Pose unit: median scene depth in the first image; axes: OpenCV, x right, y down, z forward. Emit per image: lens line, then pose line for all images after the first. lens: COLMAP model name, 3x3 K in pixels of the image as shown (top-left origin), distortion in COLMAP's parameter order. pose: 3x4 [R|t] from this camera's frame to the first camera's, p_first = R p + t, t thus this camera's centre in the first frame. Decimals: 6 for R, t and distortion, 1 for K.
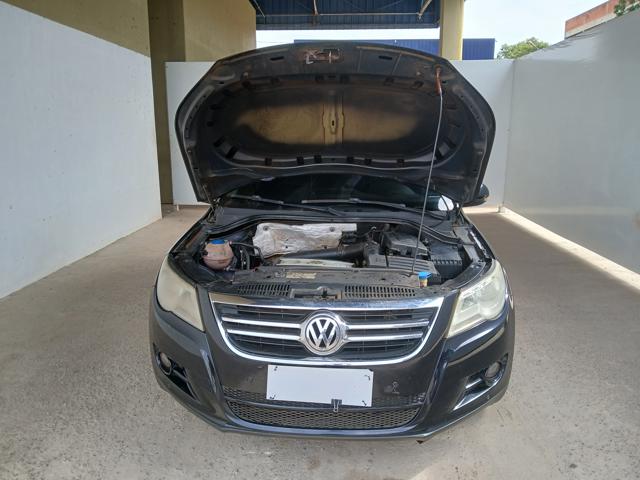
lens RADIAL K [[505.1, 0, 322.6], [0, 505.1, 239.4], [0, 0, 1]] dist [0.018611, -0.061420]
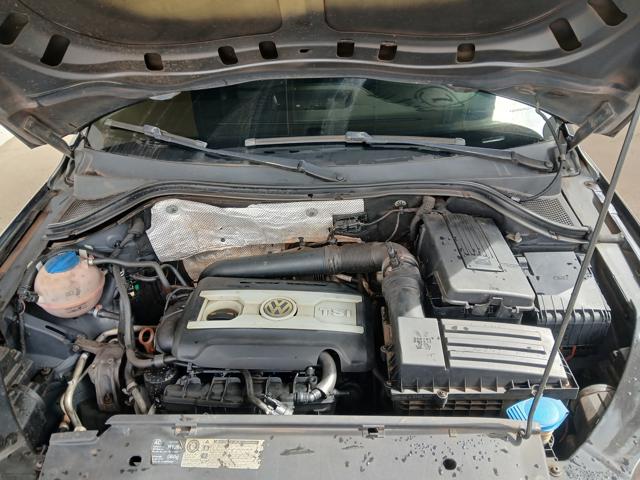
lens RADIAL K [[505.1, 0, 326.7], [0, 505.1, 252.3], [0, 0, 1]] dist [0.018611, -0.061420]
pose [[0.998916, -0.046494, 0.002317, 0.030524], [0.042573, 0.932549, 0.358525, -0.152961], [-0.018830, -0.358038, 0.933517, 0.552804]]
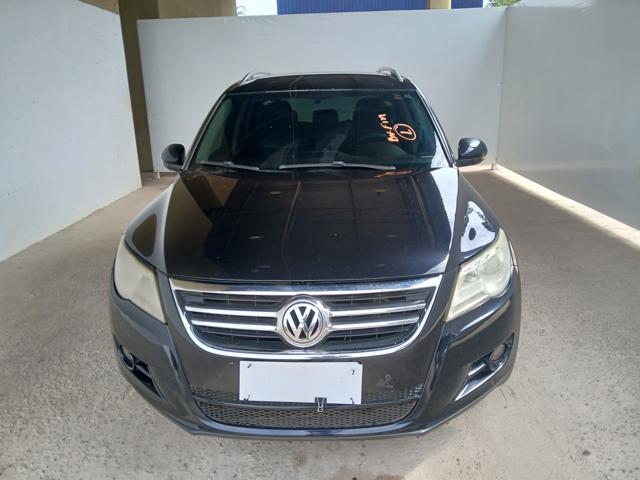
lens RADIAL K [[505.1, 0, 314.3], [0, 505.1, 240.7], [0, 0, 1]] dist [0.018611, -0.061420]
pose [[0.999528, -0.030716, 0.000703, 0.016556], [0.030571, 0.996565, 0.076968, -0.012632], [-0.003064, -0.076910, 0.997033, 0.107268]]
